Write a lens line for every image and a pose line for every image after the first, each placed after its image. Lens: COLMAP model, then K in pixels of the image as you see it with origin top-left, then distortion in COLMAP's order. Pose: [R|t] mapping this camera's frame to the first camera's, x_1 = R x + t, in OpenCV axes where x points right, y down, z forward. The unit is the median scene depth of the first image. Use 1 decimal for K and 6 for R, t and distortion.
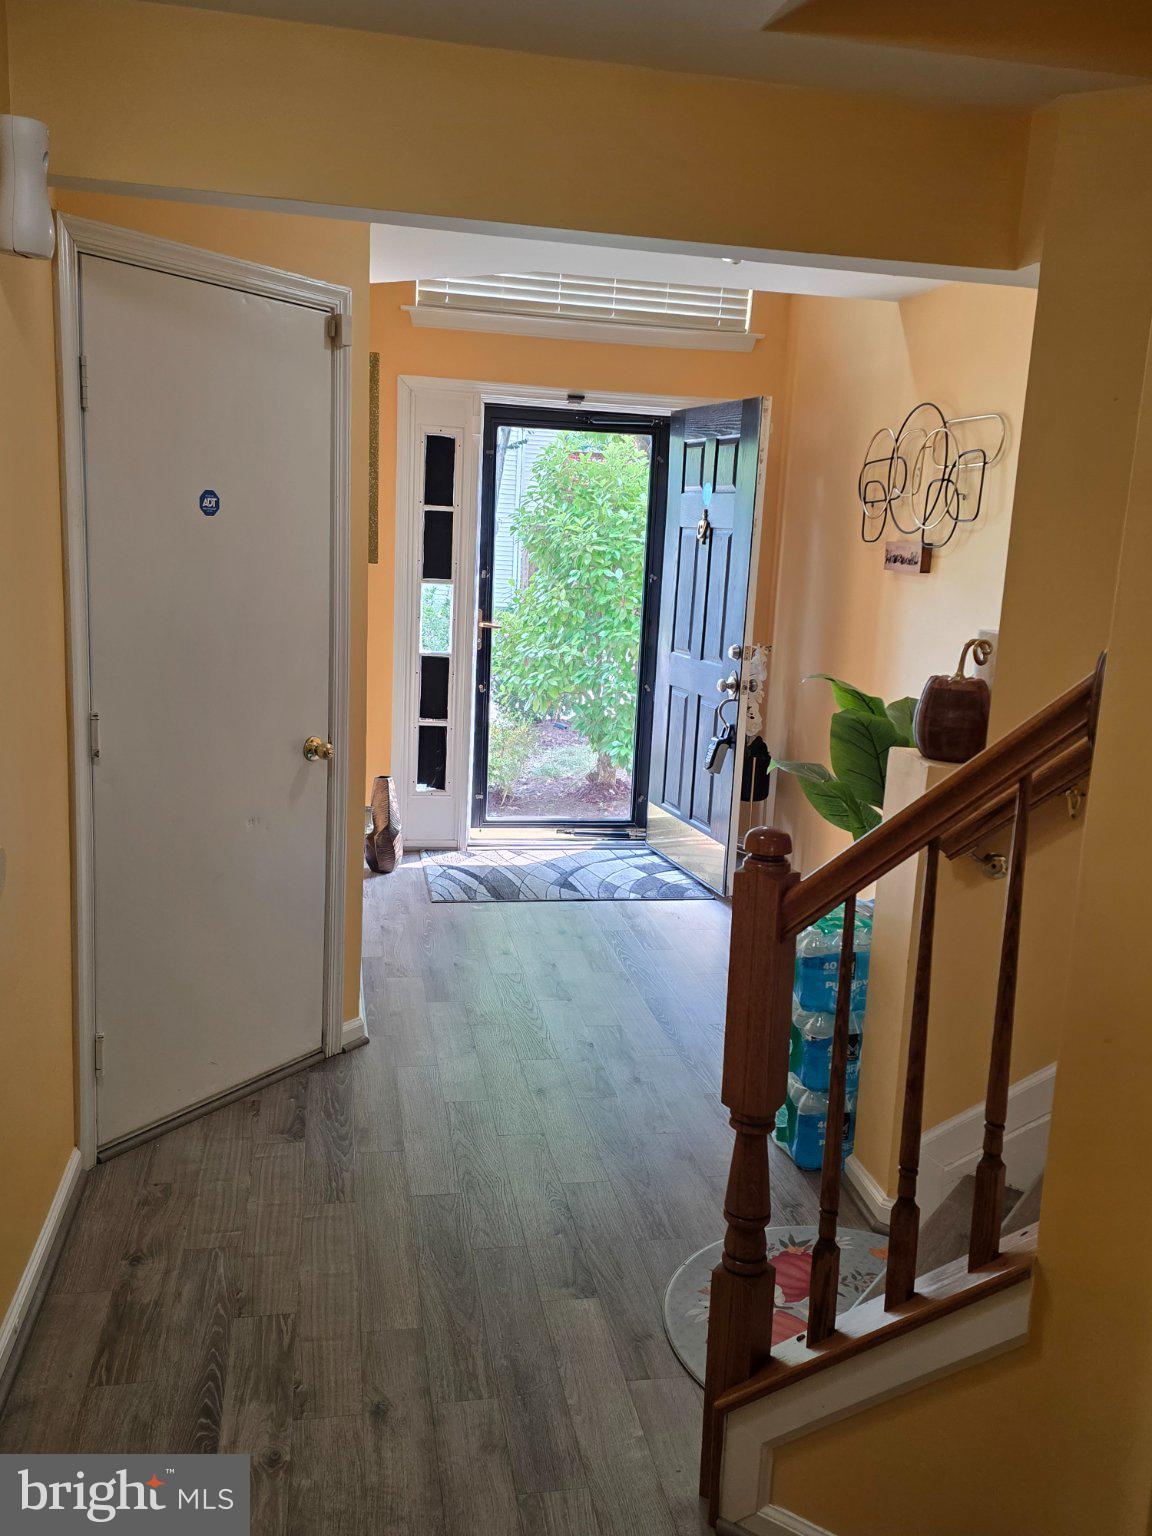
lens RADIAL K [[1299.2, 0, 576.0], [0, 1299.2, 768.0], [0, 0, 1]] dist [0.039310, -0.008768]
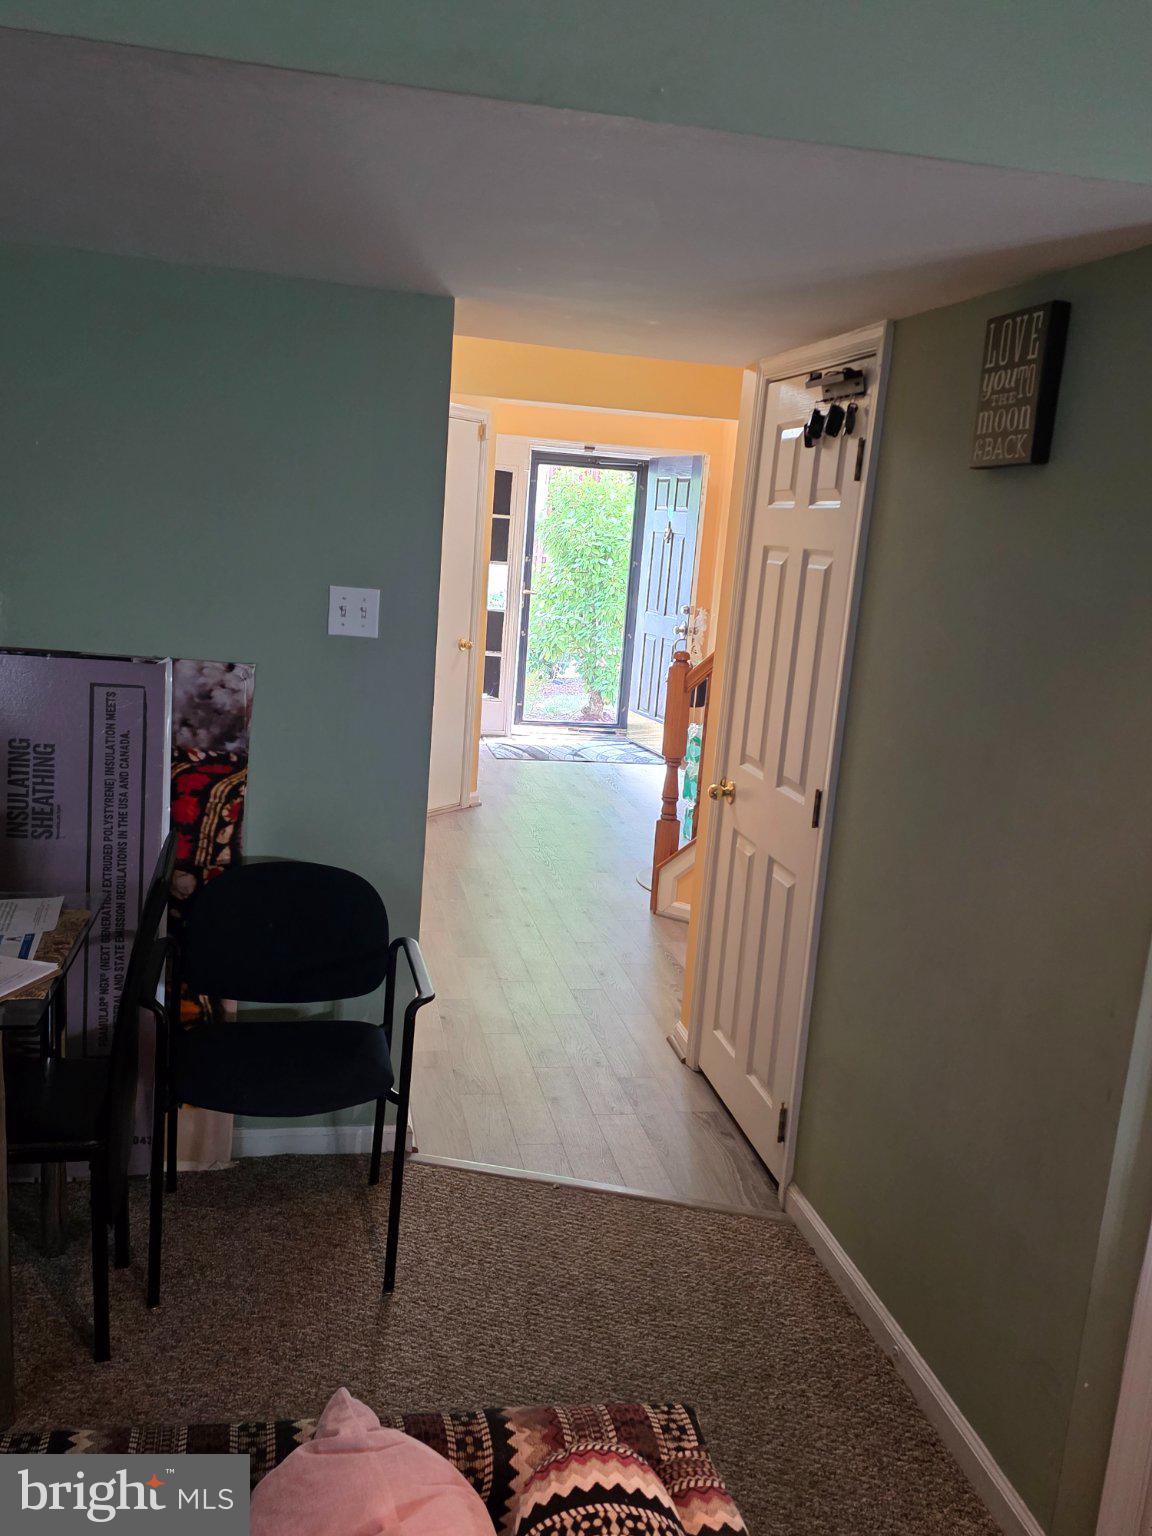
lens RADIAL K [[1322.1, 0, 546.2], [0, 1322.1, 806.8], [0, 0, 1]] dist [0.060637, -0.000457]
pose [[0.999760, 0.021680, 0.003069, -0.046530], [-0.021763, 0.999302, 0.030363, 0.099973], [-0.002408, -0.030422, 0.999534, -0.603329]]
